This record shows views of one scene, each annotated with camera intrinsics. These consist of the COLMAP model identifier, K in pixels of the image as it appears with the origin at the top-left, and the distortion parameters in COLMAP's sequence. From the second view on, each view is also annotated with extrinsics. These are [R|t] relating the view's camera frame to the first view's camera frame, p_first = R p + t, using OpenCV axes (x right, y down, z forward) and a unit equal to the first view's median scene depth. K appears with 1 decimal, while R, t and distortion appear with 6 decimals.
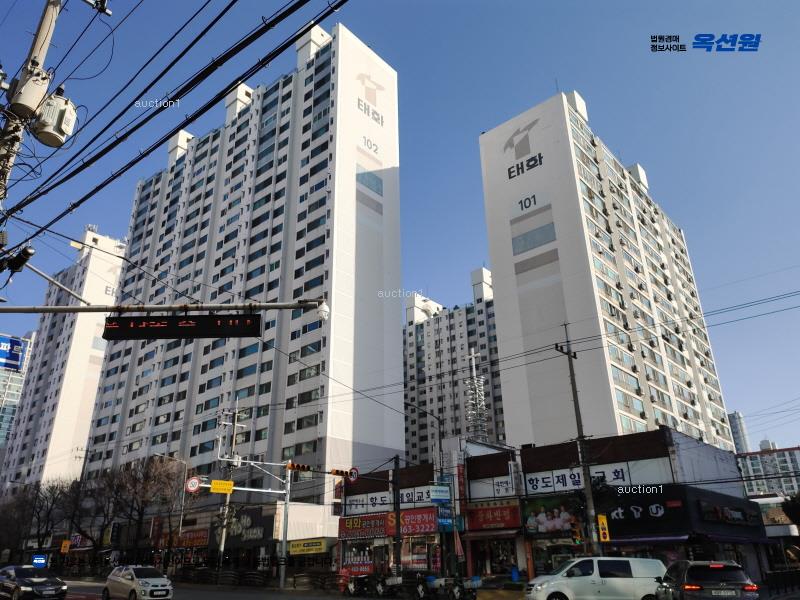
lens RADIAL K [[592.2, 0, 400.0], [0, 592.2, 300.0], [0, 0, 1]] dist [0.038557, -0.005693]
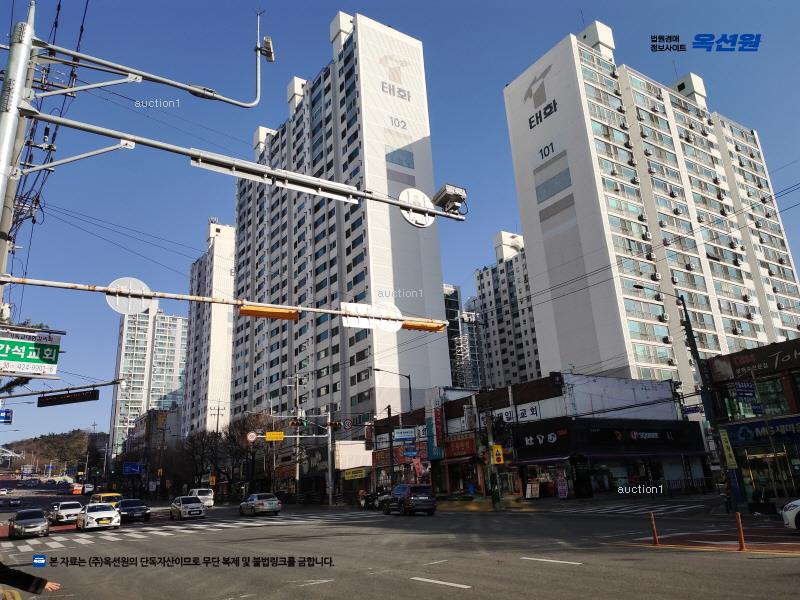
lens RADIAL K [[592.2, 0, 400.0], [0, 592.2, 300.0], [0, 0, 1]] dist [0.038557, -0.005693]
pose [[0.959549, -0.120347, -0.254523, 0.196442], [0.150313, 0.983394, 0.101697, -0.048841], [0.238057, -0.135842, 0.961705, -0.109890]]
